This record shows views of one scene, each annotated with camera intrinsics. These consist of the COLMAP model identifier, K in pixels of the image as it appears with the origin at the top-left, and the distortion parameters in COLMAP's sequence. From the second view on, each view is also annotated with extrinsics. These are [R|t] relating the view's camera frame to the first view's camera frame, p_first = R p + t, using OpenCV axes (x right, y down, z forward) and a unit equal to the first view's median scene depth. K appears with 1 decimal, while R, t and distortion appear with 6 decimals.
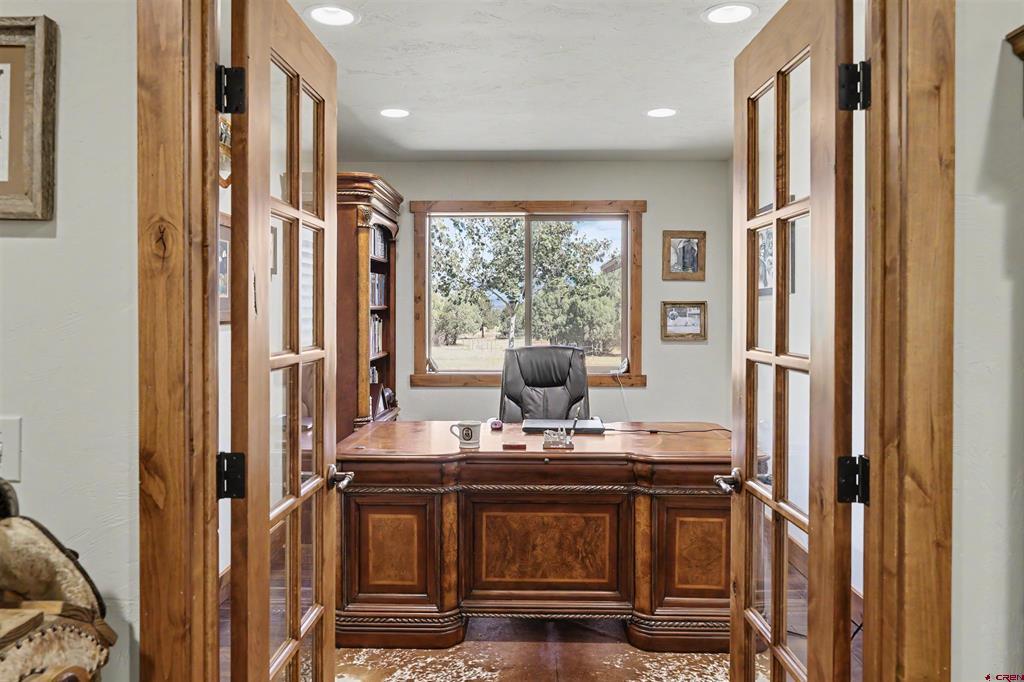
lens RADIAL K [[712.5, 0, 516.2], [0, 712.5, 318.5], [0, 0, 1]] dist [-0.009978, 0.001864]
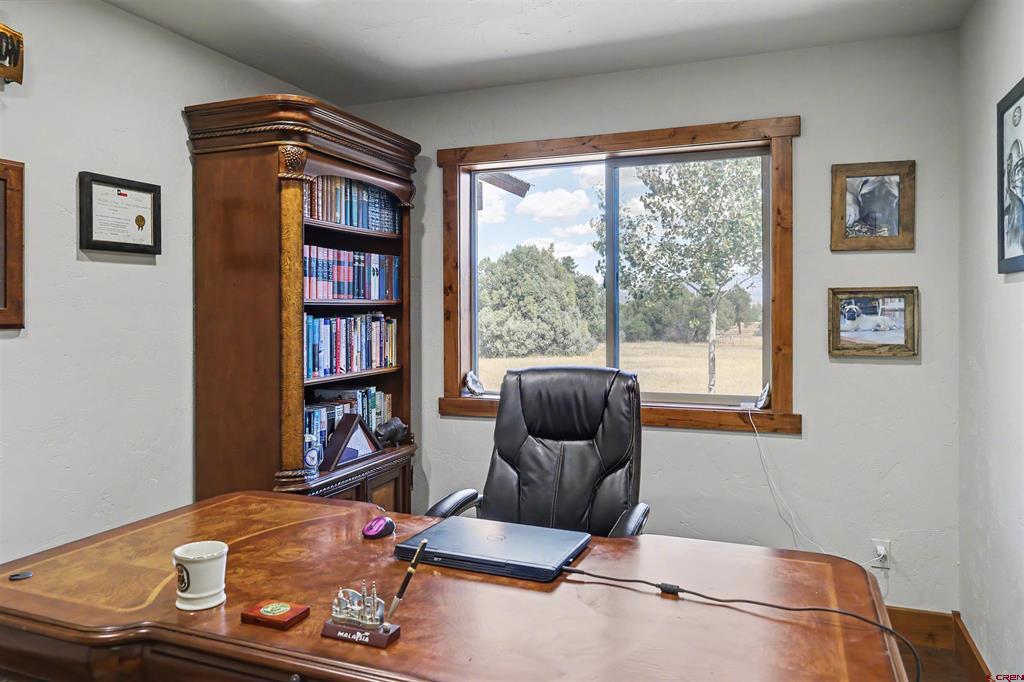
lens RADIAL K [[712.5, 0, 516.2], [0, 712.5, 318.5], [0, 0, 1]] dist [-0.009978, 0.001864]
pose [[0.937211, 0.000222, -0.348764, 0.167624], [0.001670, 0.999985, 0.005124, -0.002892], [0.348760, -0.005385, 0.937197, 0.371933]]
